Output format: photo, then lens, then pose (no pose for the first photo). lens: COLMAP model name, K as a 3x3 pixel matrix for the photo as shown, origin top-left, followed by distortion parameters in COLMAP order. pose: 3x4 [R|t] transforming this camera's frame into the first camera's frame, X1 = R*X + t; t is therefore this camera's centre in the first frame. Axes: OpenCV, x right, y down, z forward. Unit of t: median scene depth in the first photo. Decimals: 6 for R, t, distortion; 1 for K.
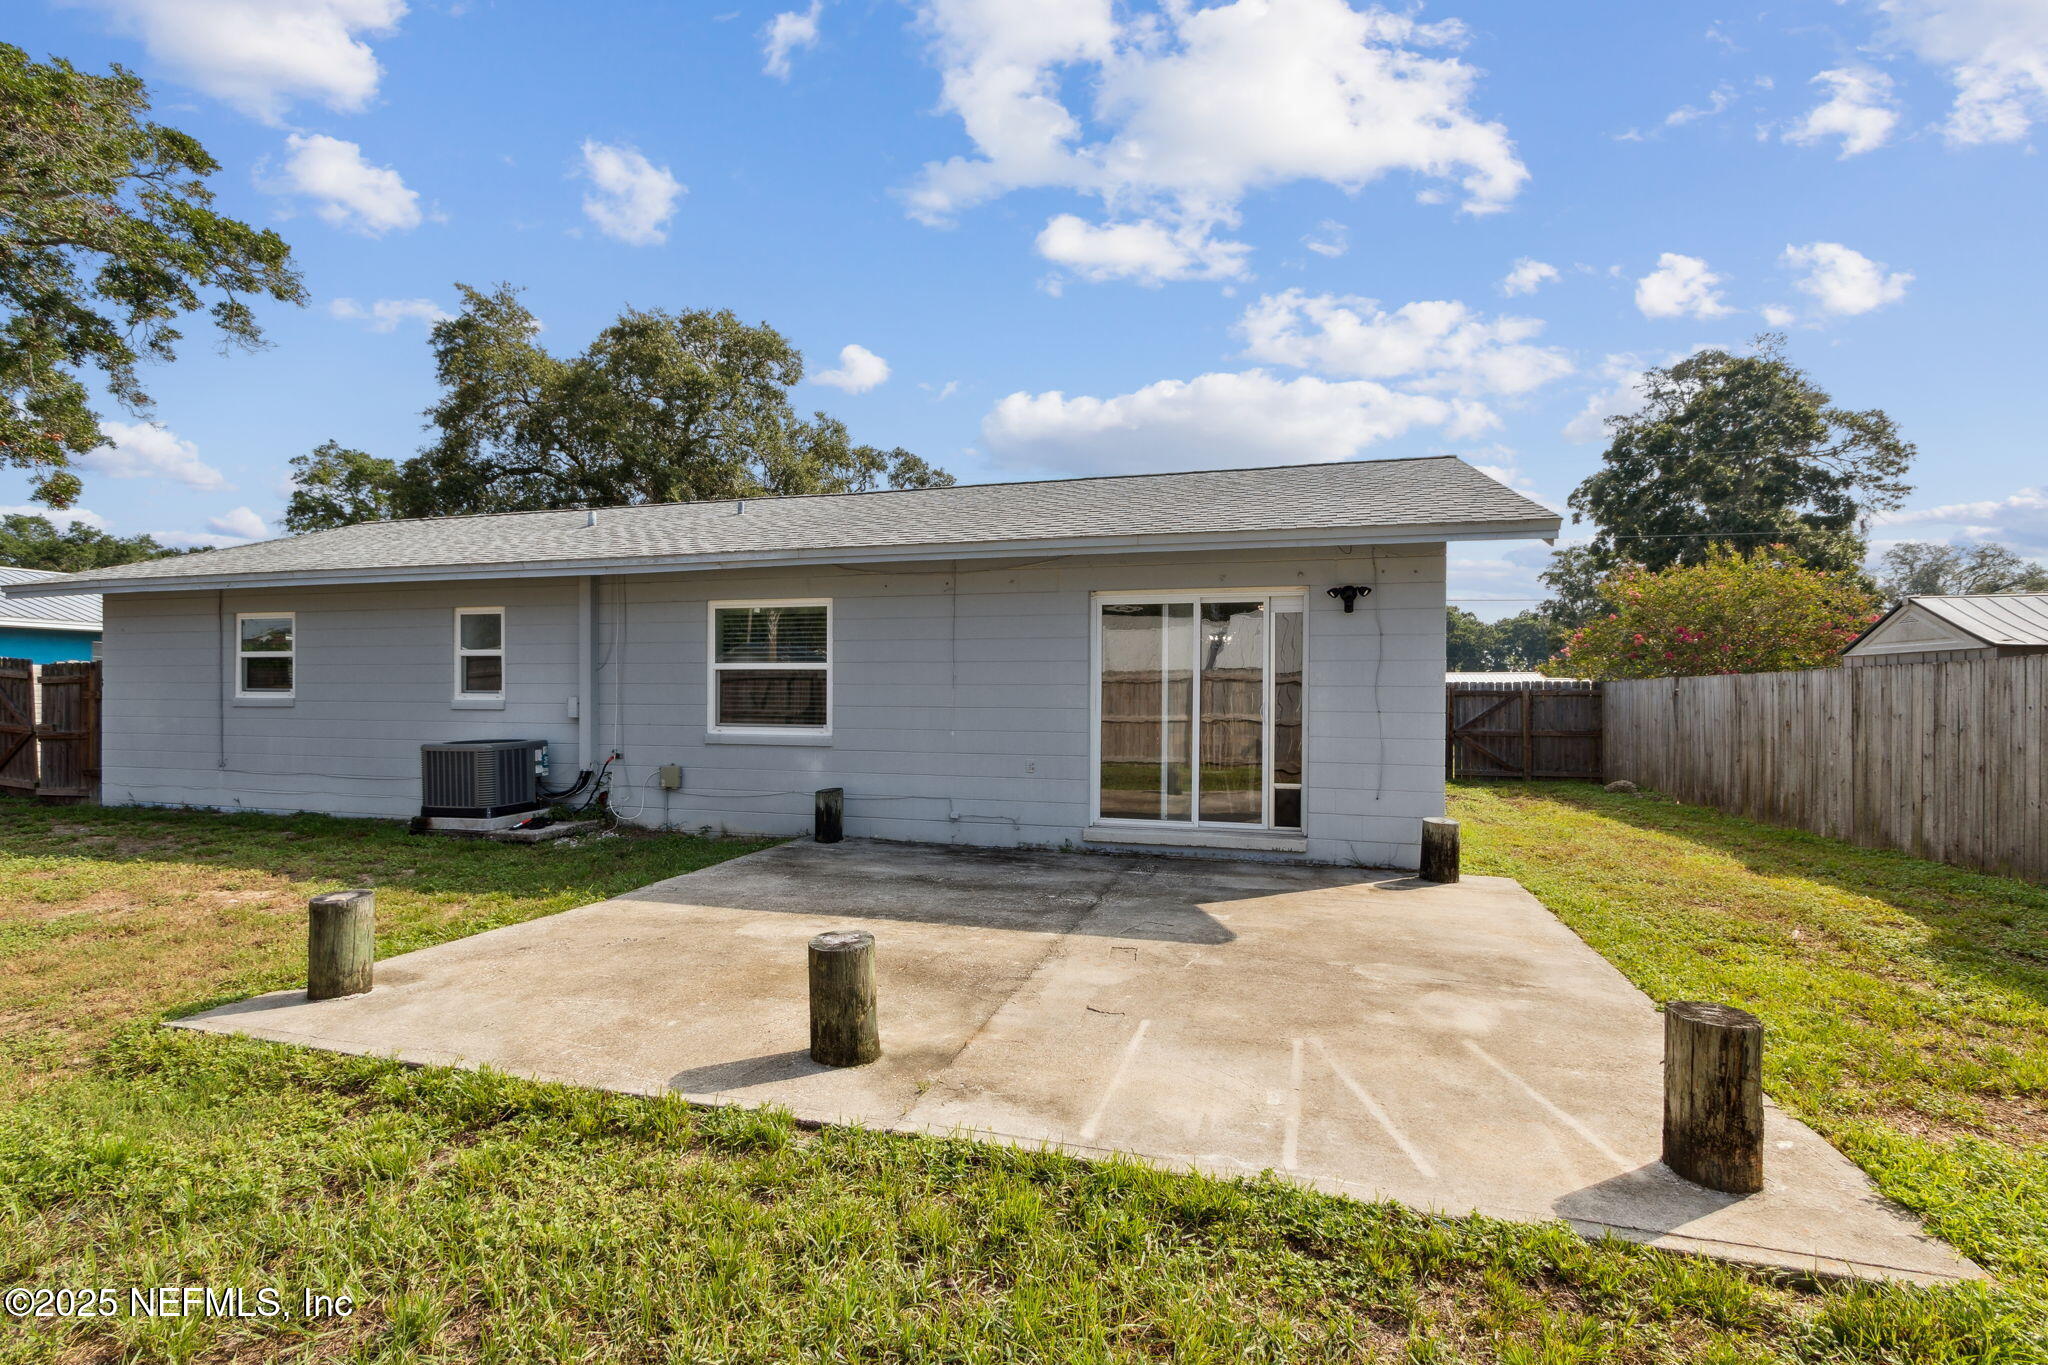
lens RADIAL K [[953.3, 0, 1022.5], [0, 953.3, 690.0], [0, 0, 1]] dist [0.001494, 0.000420]
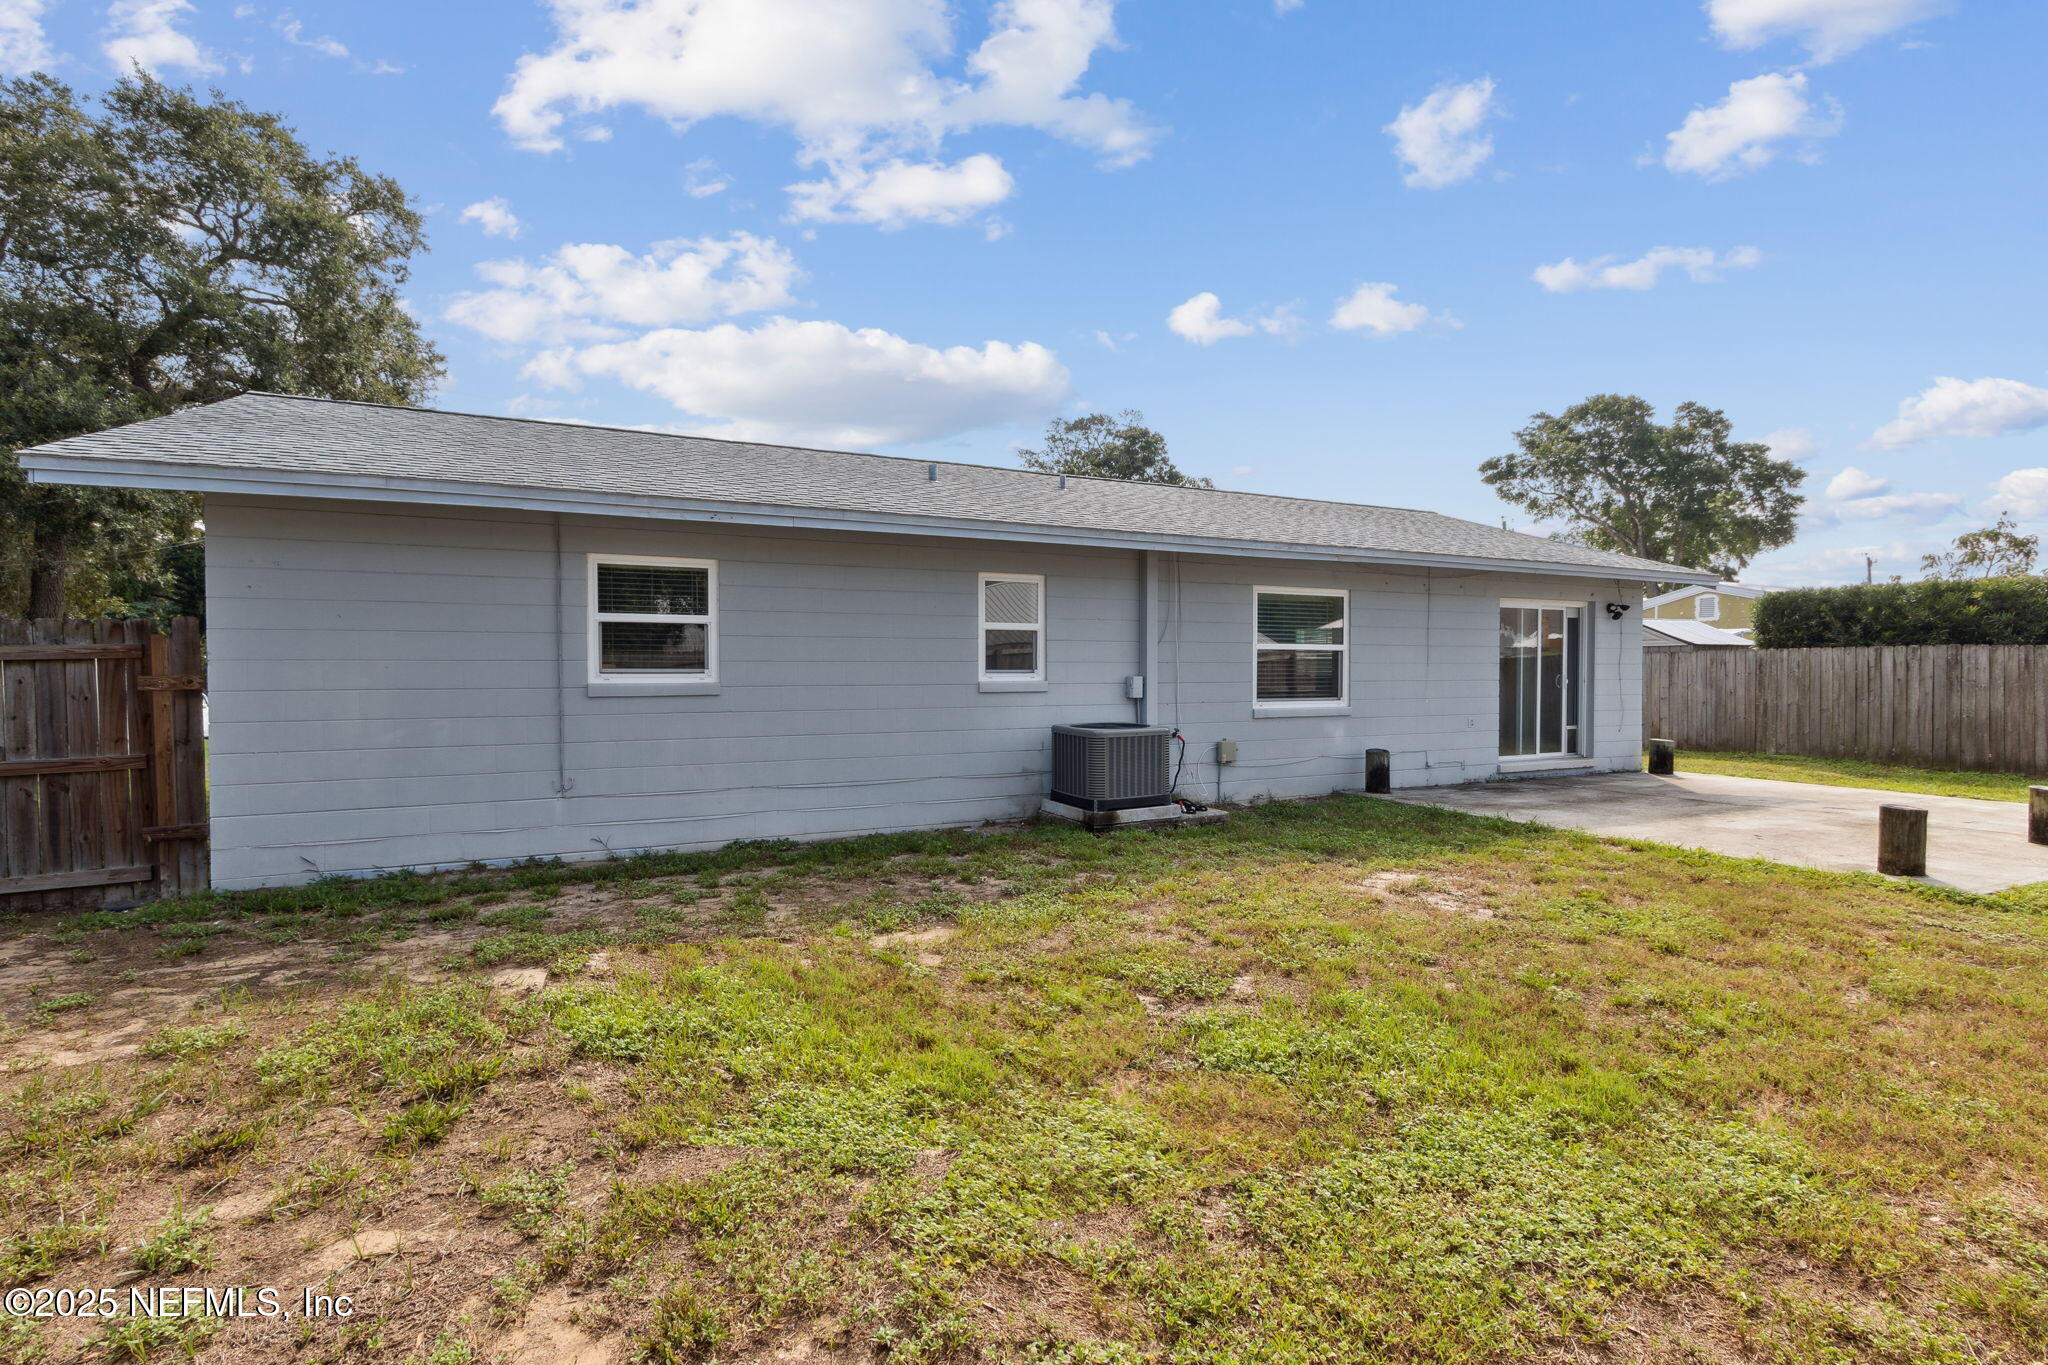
lens RADIAL K [[953.3, 0, 1022.5], [0, 953.3, 690.0], [0, 0, 1]] dist [0.001494, 0.000420]
pose [[0.732564, -0.019466, 0.680420, -1.252502], [0.003008, 0.999674, 0.025361, -0.003615], [-0.680692, -0.016532, 0.732383, 0.388783]]
